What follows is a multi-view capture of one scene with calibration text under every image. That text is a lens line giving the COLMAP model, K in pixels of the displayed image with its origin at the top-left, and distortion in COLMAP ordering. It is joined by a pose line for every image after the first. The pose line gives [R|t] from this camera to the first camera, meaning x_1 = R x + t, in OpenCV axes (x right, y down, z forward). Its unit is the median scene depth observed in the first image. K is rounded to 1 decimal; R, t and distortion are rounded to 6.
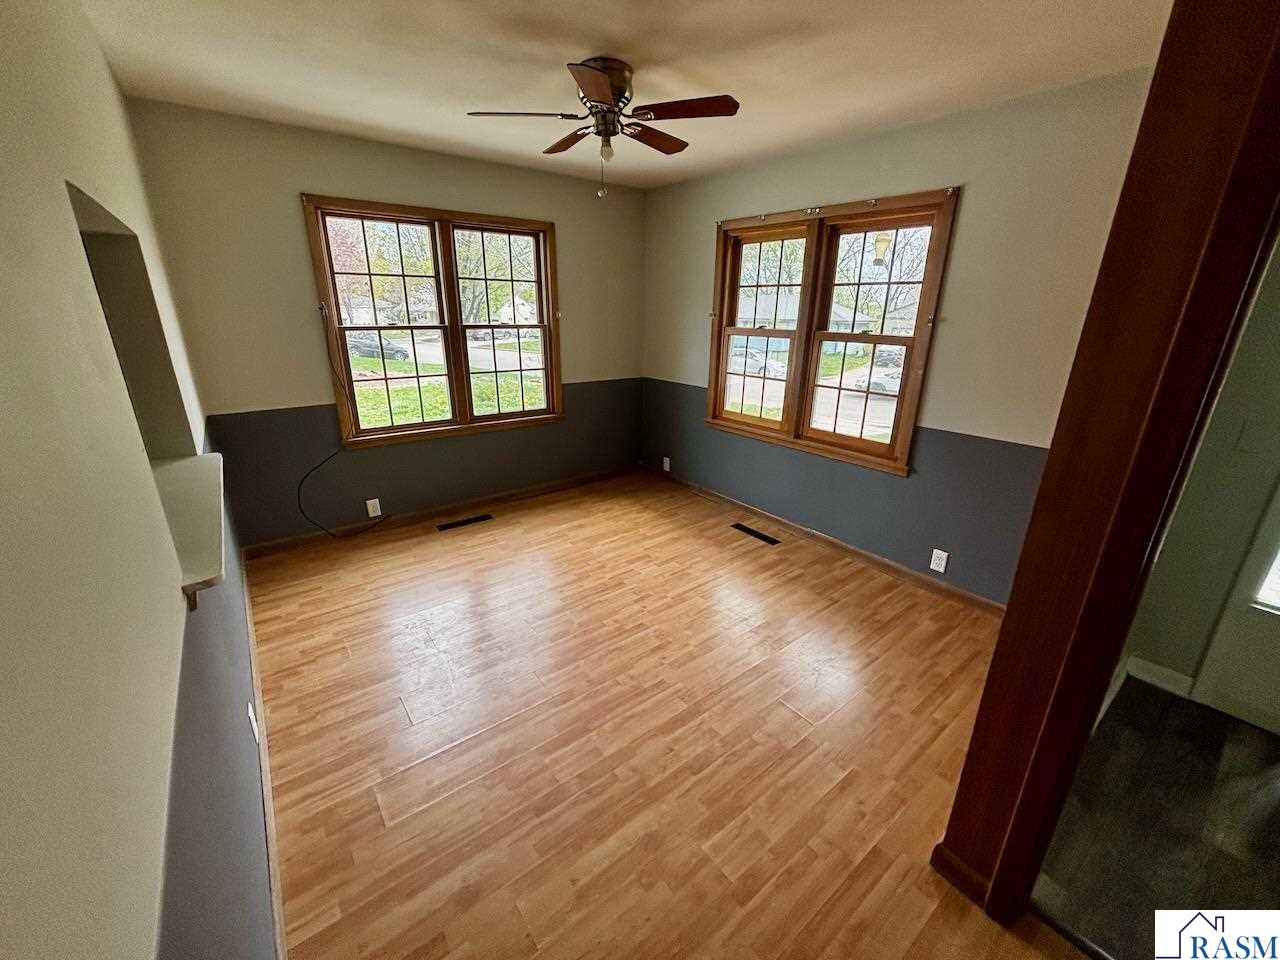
lens RADIAL K [[516.6, 0, 632.7], [0, 516.6, 480.4], [0, 0, 1]] dist [0.003654, -0.000376]
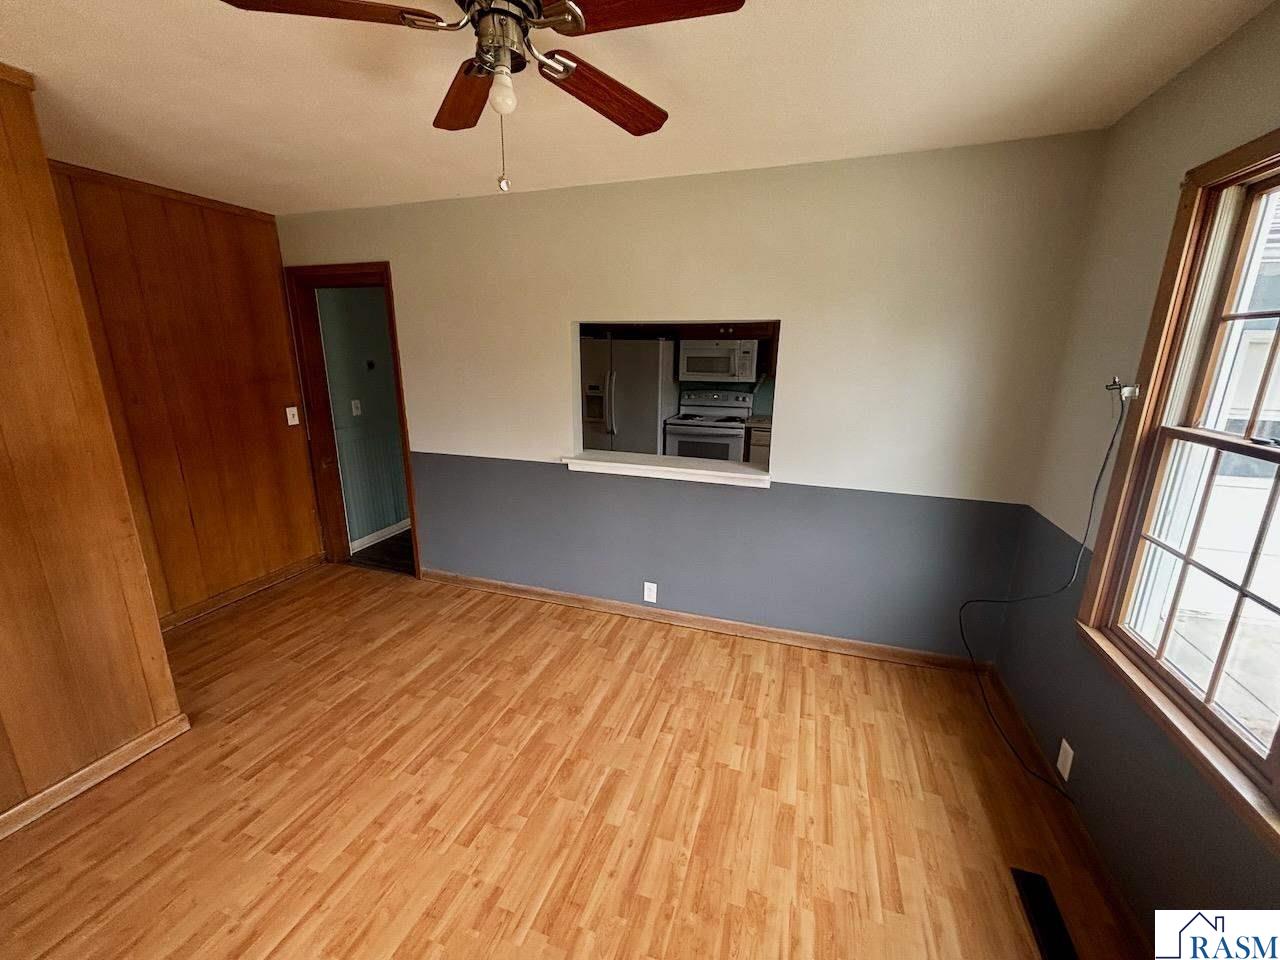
lens RADIAL K [[516.6, 0, 641.2], [0, 516.6, 481.3], [0, 0, 1]] dist [0.003654, -0.000376]
pose [[-0.827028, 0.118396, -0.549552, 0.113455], [-0.203186, 0.848528, 0.488585, -0.379495], [0.524157, 0.515735, -0.677699, 1.066402]]
